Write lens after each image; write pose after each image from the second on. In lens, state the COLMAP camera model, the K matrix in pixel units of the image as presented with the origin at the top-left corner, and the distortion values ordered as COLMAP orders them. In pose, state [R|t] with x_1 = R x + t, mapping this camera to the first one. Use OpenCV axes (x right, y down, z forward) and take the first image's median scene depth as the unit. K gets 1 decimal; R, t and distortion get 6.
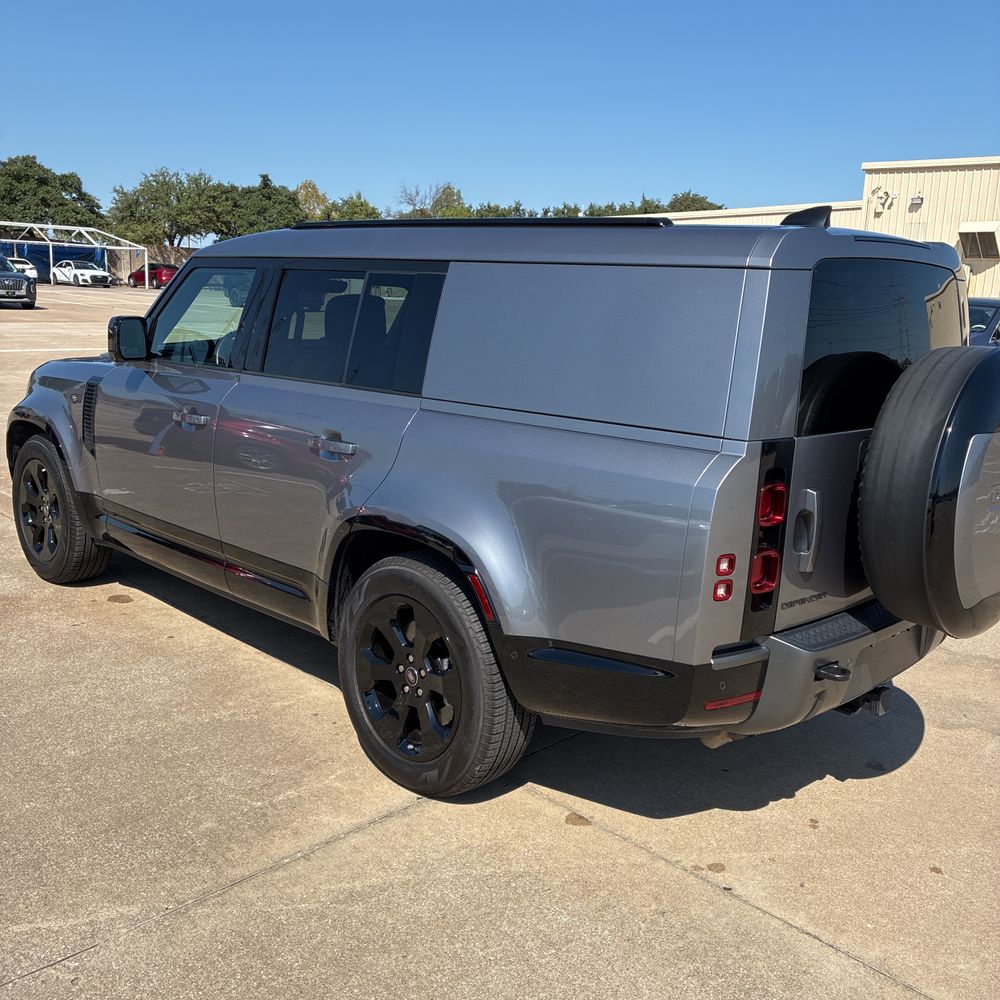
lens RADIAL K [[995.8, 0, 509.5], [0, 995.8, 517.8], [0, 0, 1]] dist [0.008599, 0.019795]
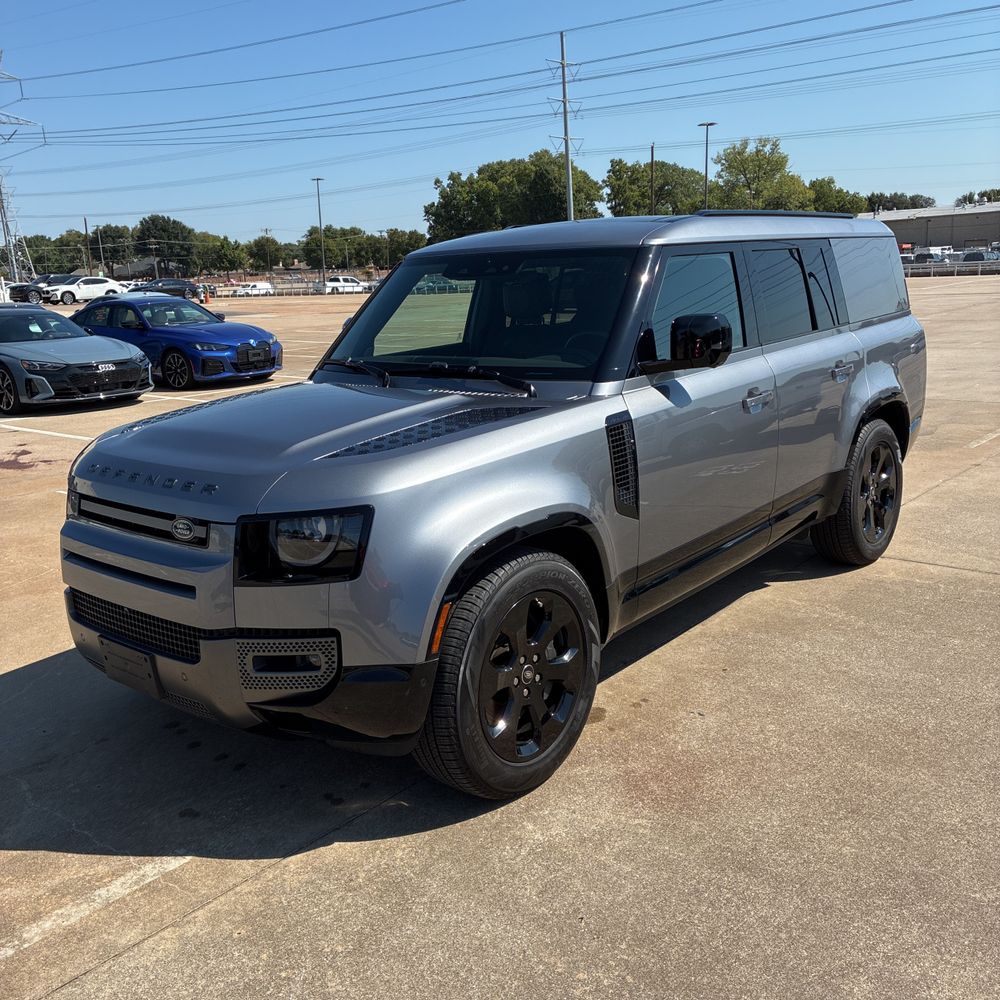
lens RADIAL K [[988.7, 0, 501.7], [0, 988.7, 531.3], [0, 0, 1]] dist [0.001161, 0.033644]
pose [[-0.076676, -0.293047, 0.953019, -1.353862], [0.265493, 0.915323, 0.302816, -0.366047], [-0.961059, 0.276239, 0.007618, 1.326777]]
